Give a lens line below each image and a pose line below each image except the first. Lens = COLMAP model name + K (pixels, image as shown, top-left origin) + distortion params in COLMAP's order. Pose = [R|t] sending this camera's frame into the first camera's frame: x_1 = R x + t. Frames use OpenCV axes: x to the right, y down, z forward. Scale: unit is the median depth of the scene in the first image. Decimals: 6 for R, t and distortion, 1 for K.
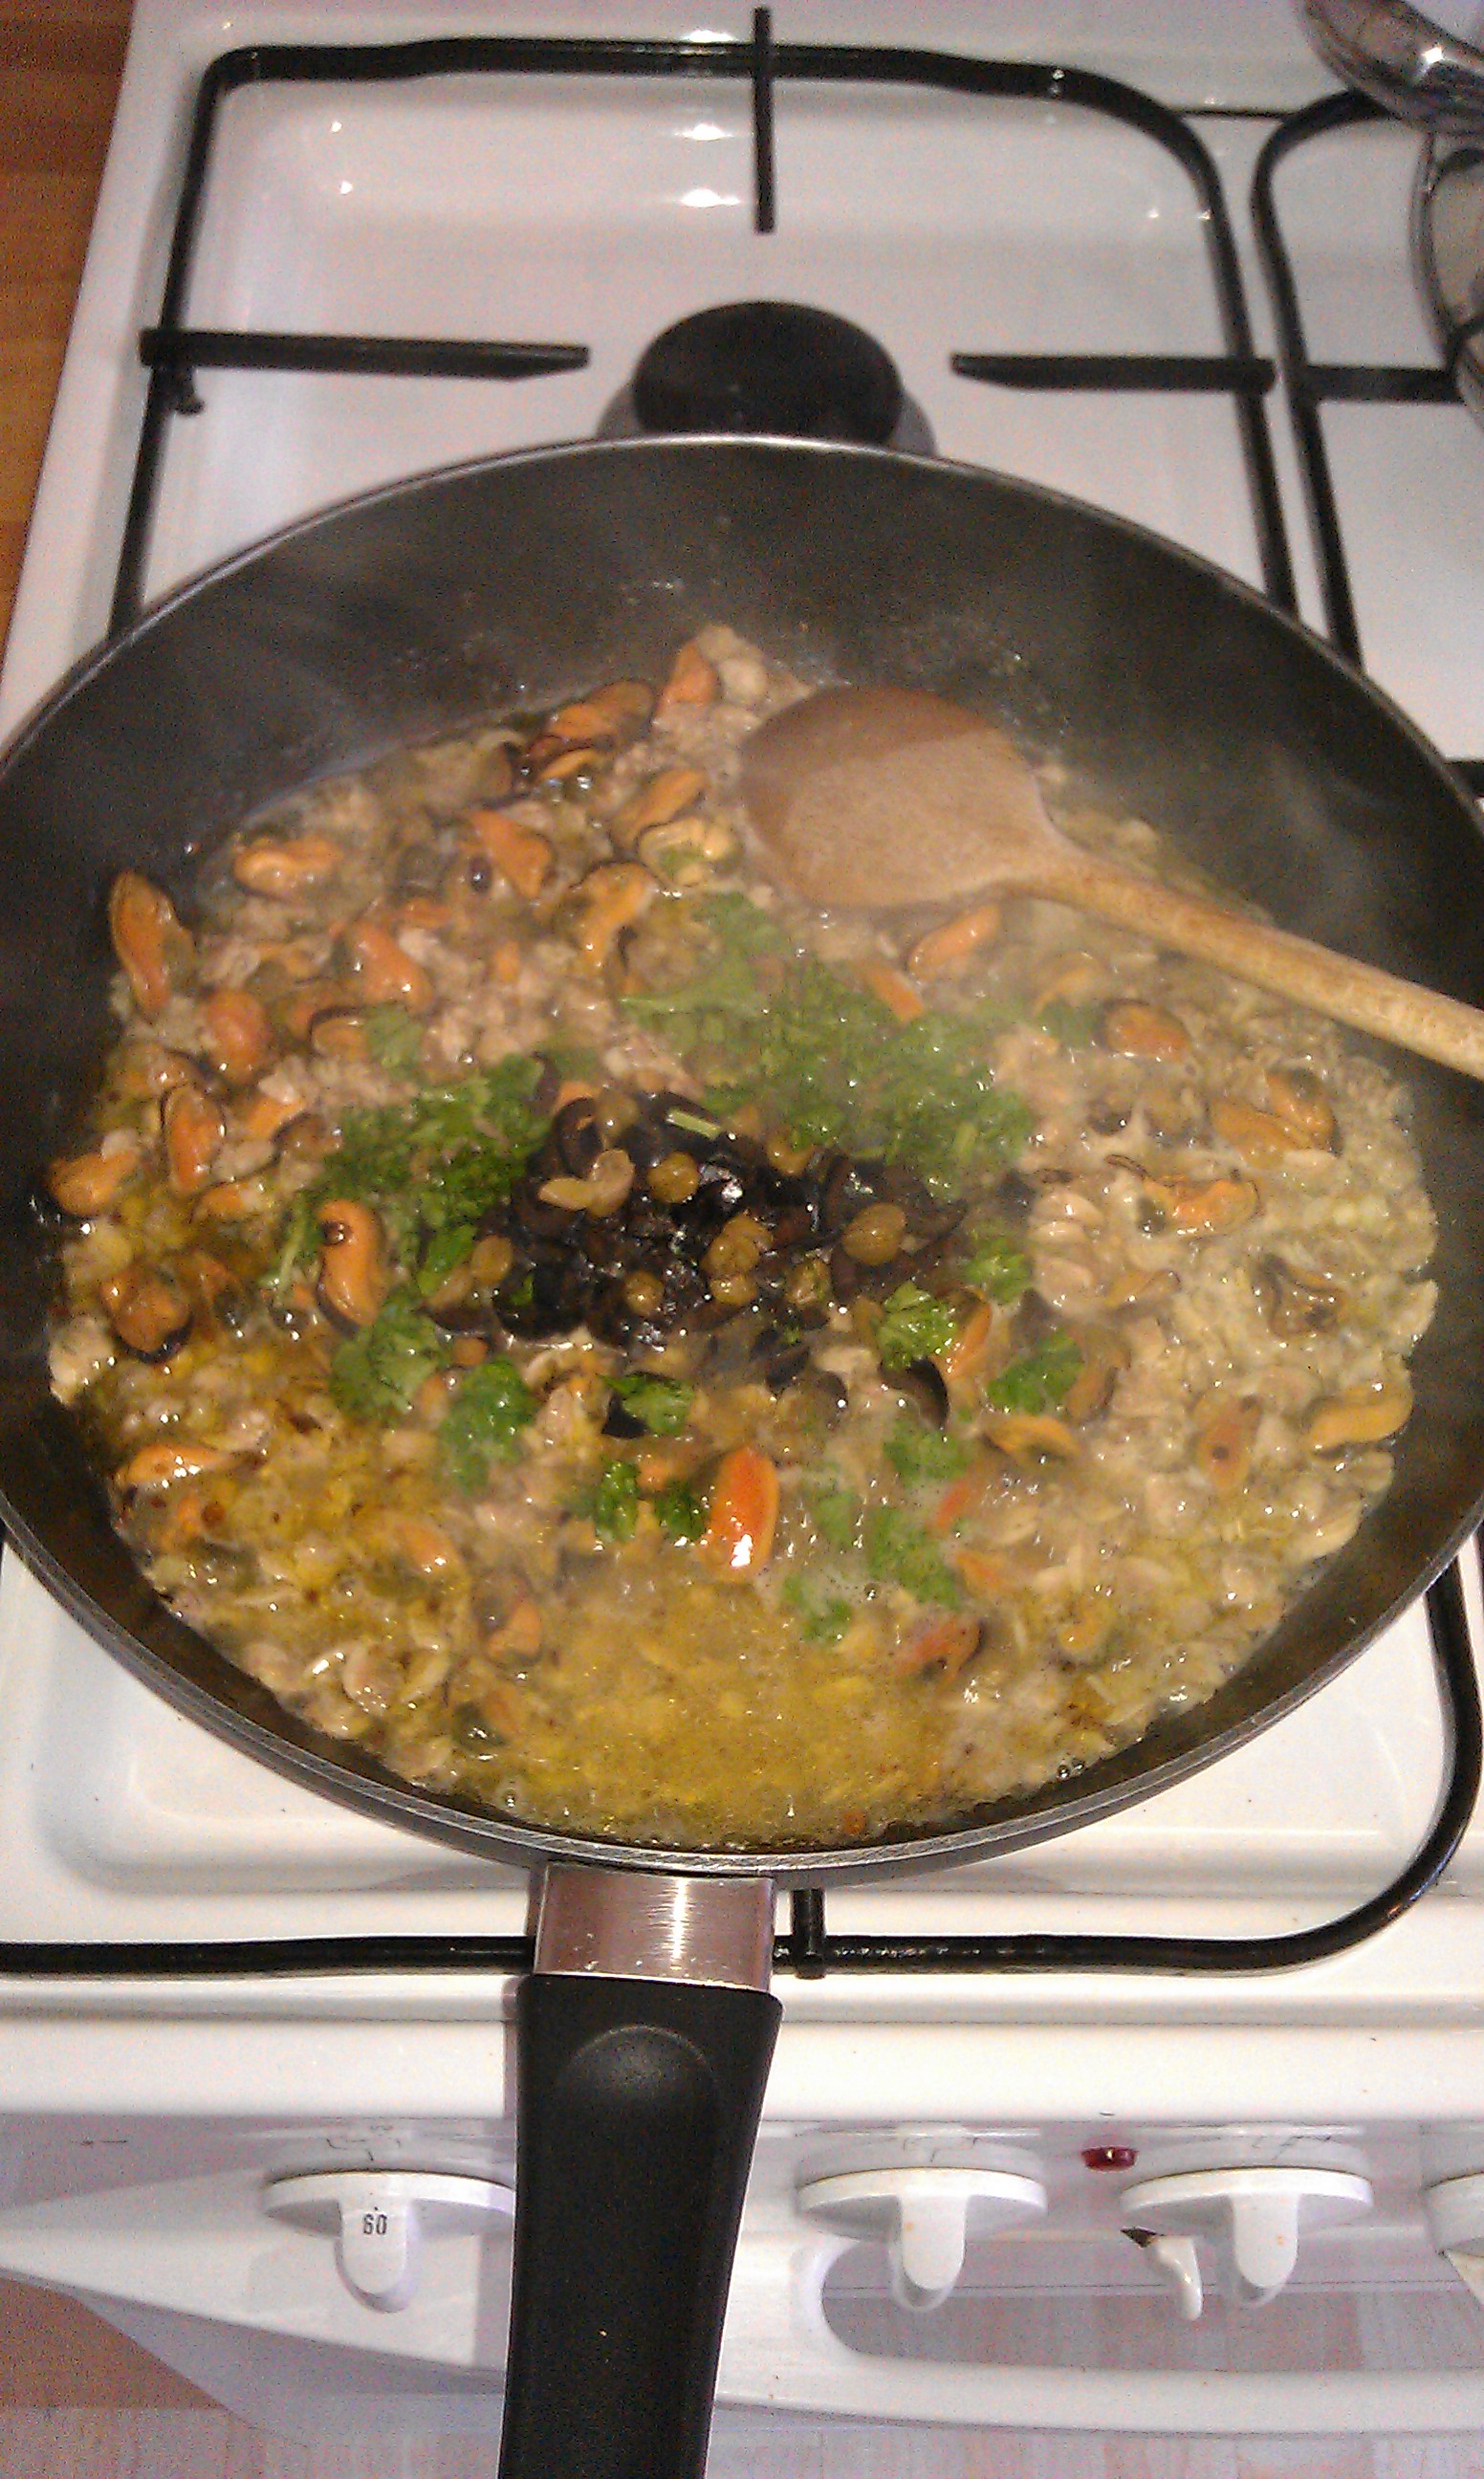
lens RADIAL K [[2404.2, 0, 737.1], [0, 2404.2, 1255.1], [0, 0, 1]] dist [-0.010968, 0.000000]
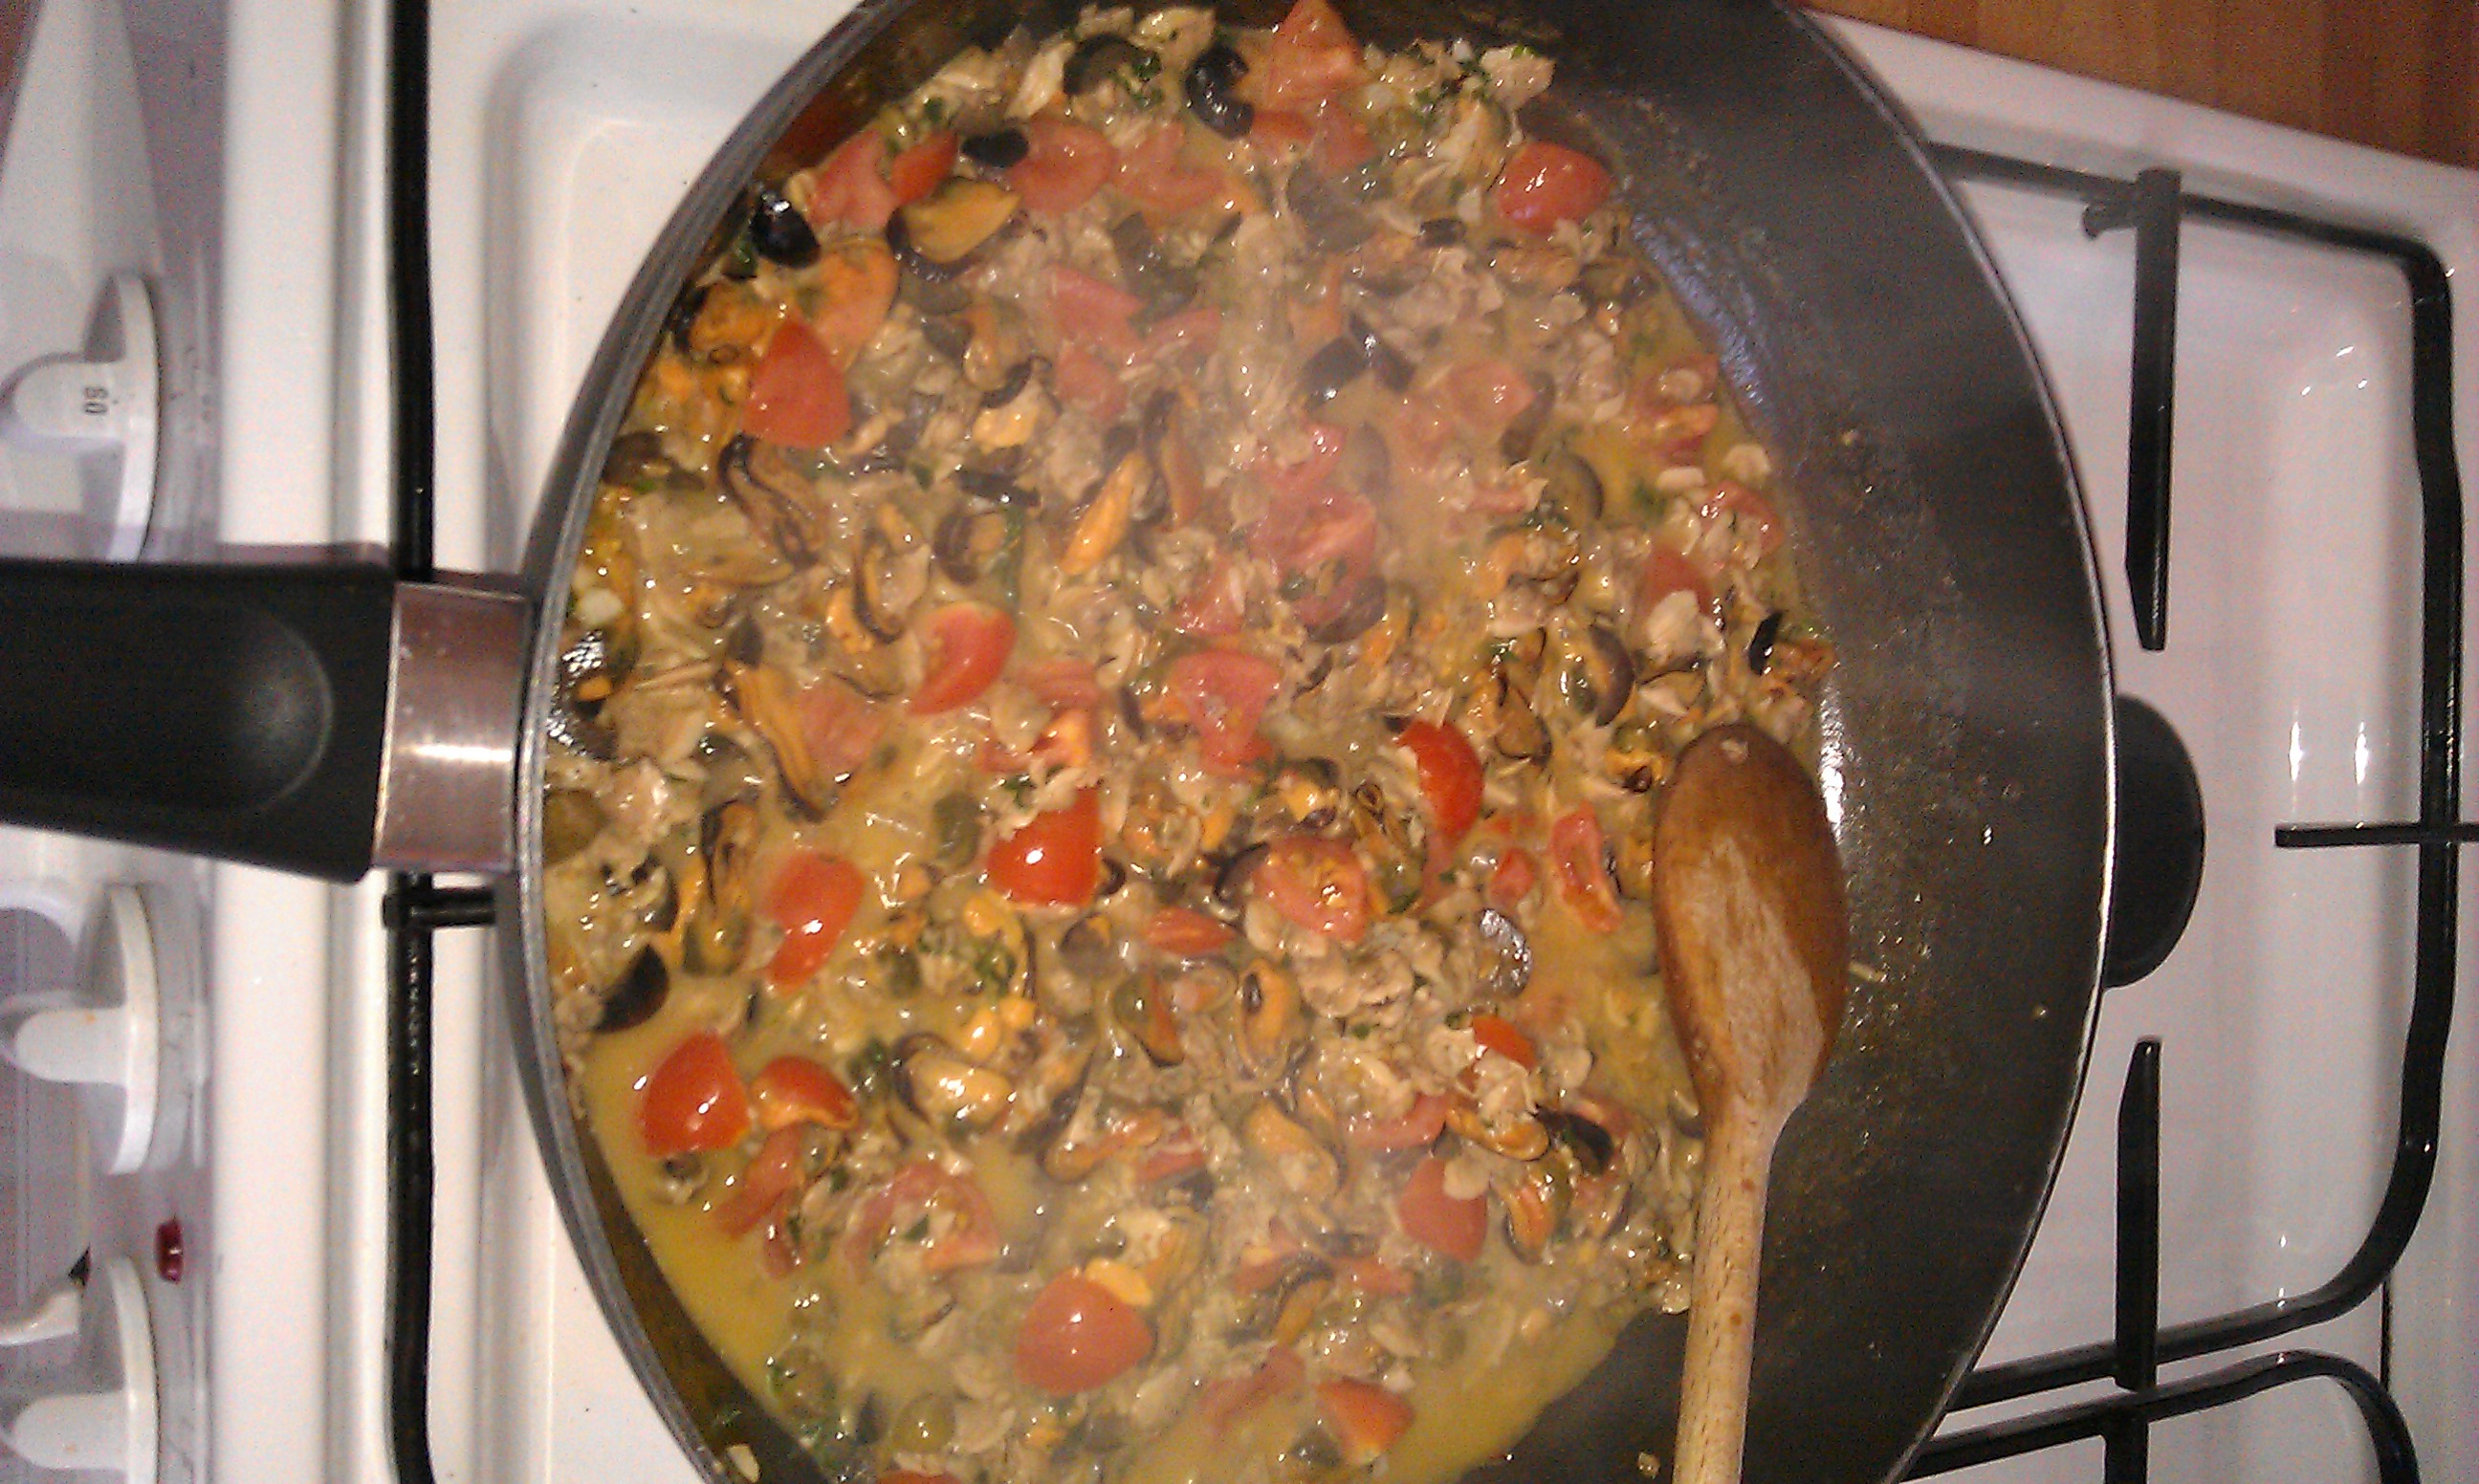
lens RADIAL K [[2404.2, 0, 1245.0], [0, 2404.2, 758.1], [0, 0, 1]] dist [-0.010968, 0.000000]
pose [[0.001607, 0.999887, -0.014932, -0.008292], [-0.998432, 0.000769, -0.055976, 0.038001], [-0.055958, 0.014999, 0.998320, 0.113620]]
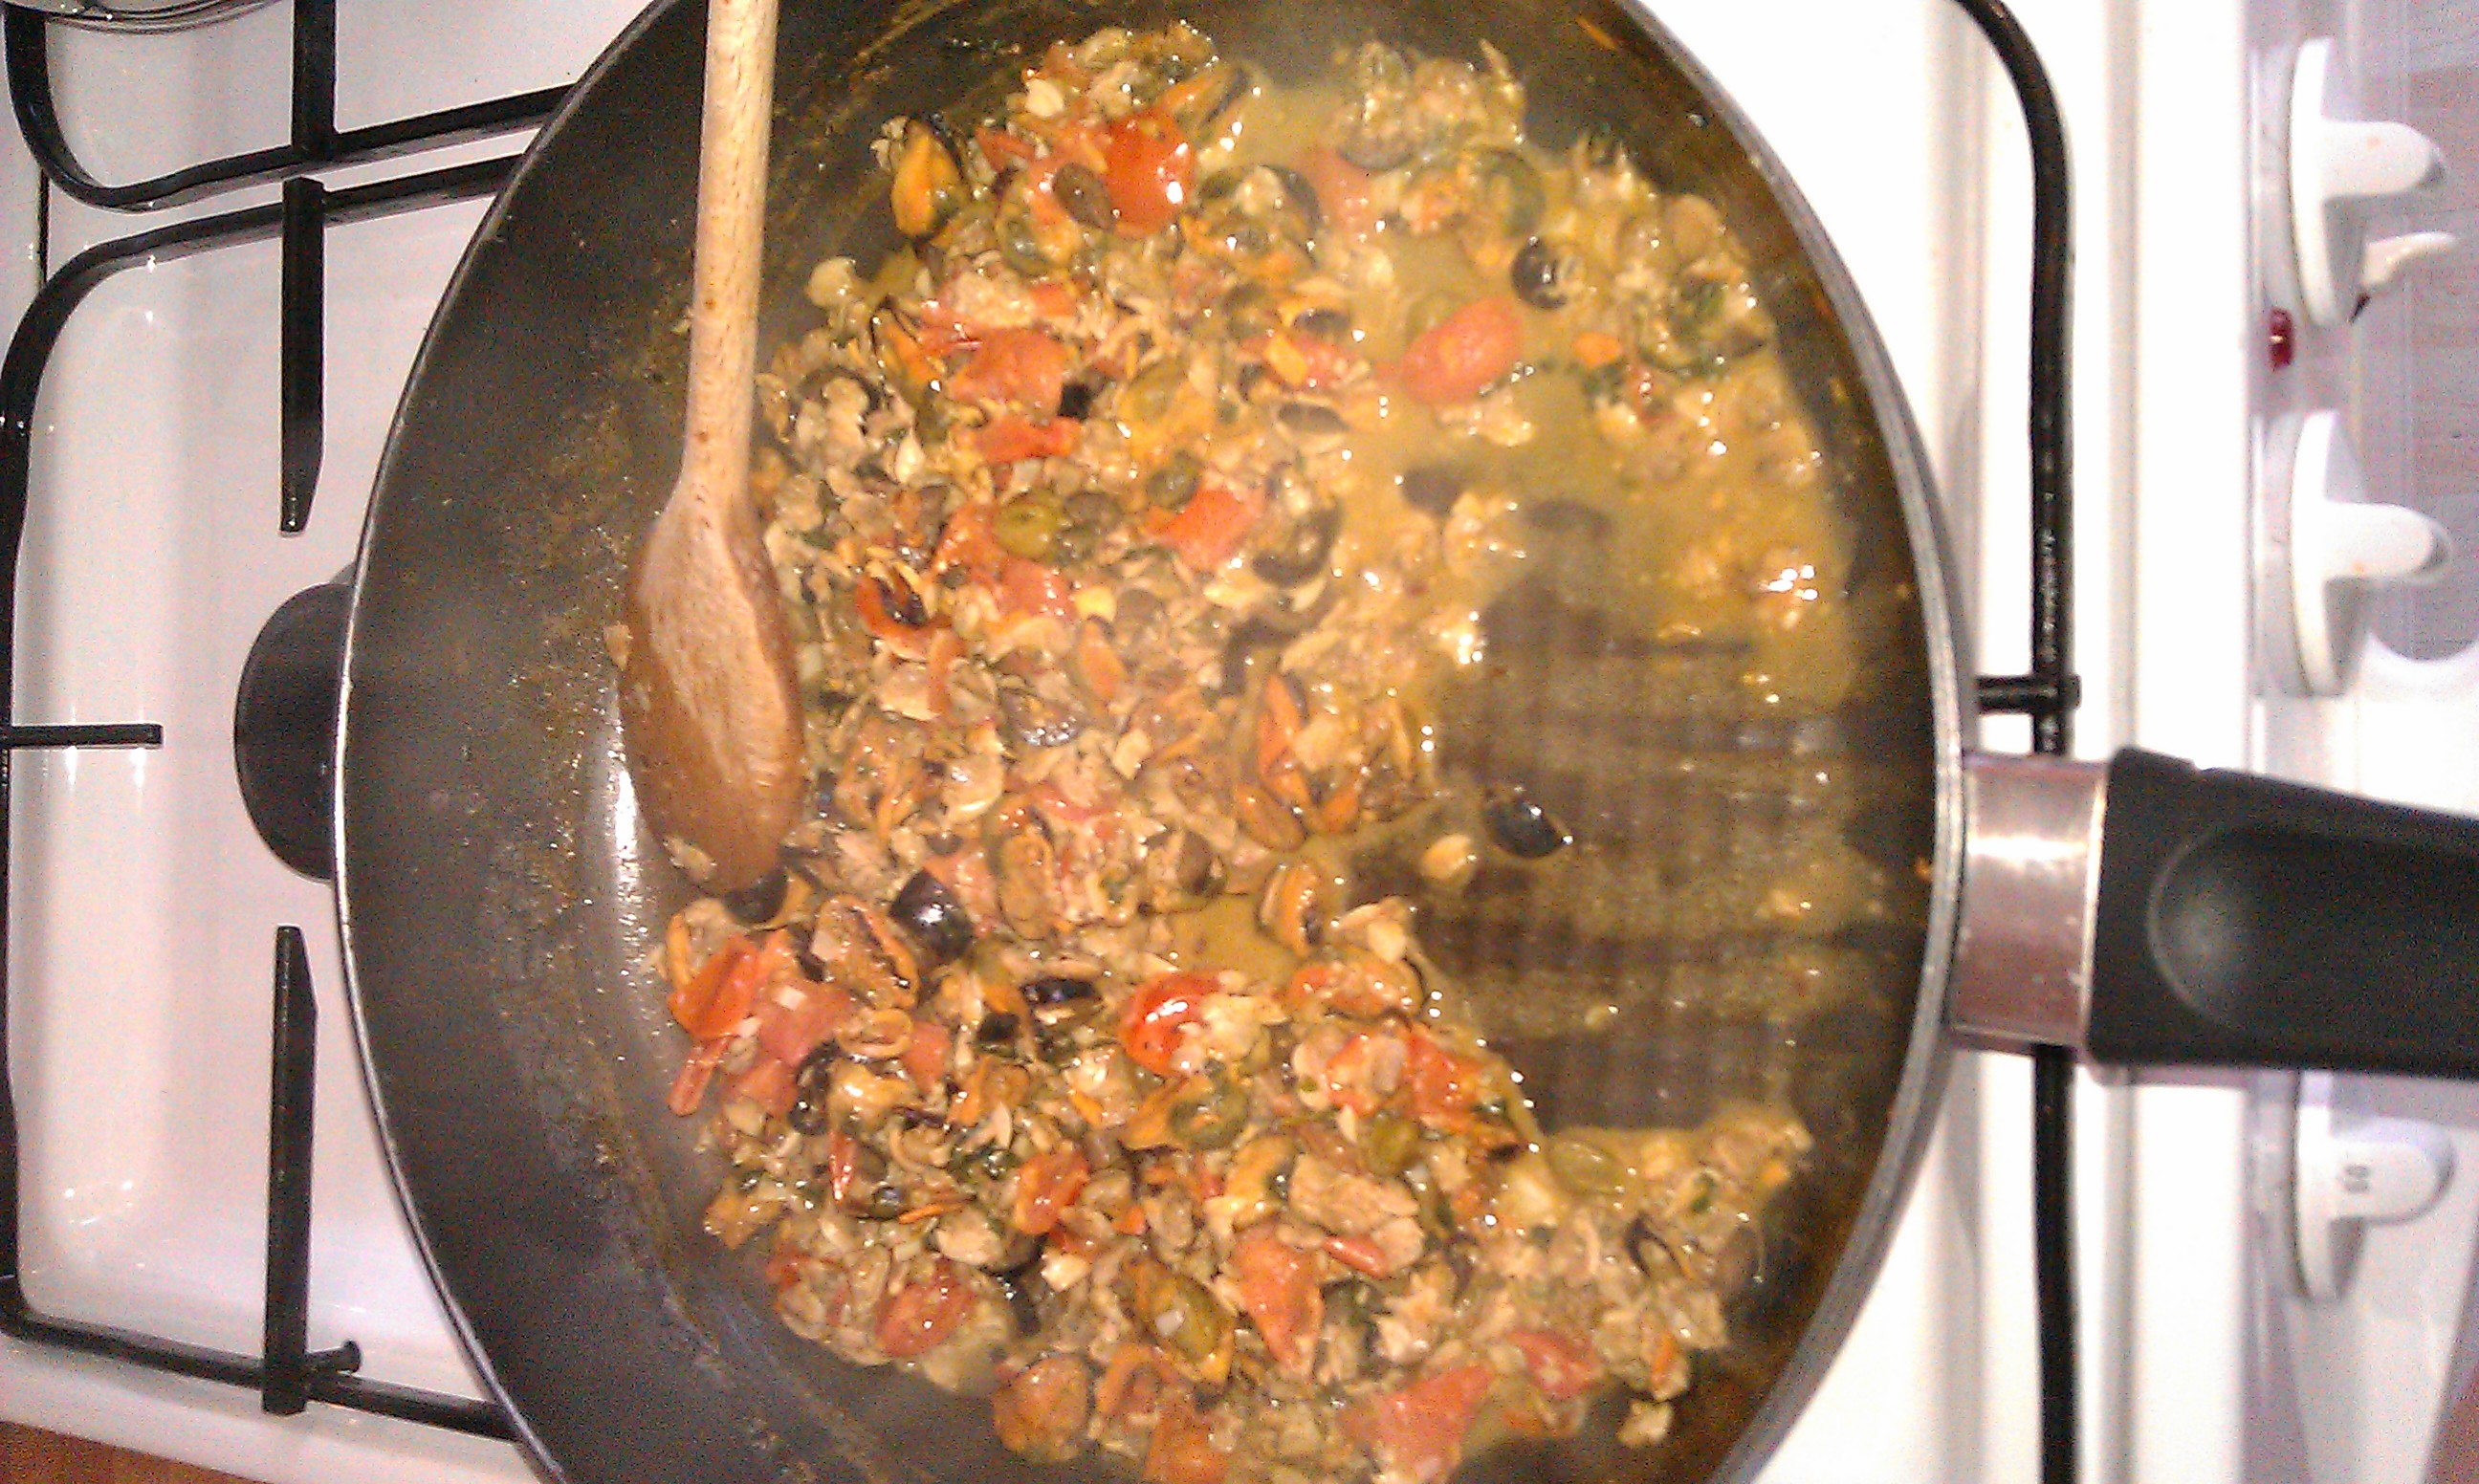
lens RADIAL K [[2404.2, 0, 1231.9], [0, 2404.2, 718.4], [0, 0, 1]] dist [-0.010968, 0.000000]
pose [[-0.008838, -0.999945, -0.005714, 0.025843], [0.999417, -0.008644, -0.033042, 0.023555], [0.032991, -0.006002, 0.999438, 0.116038]]
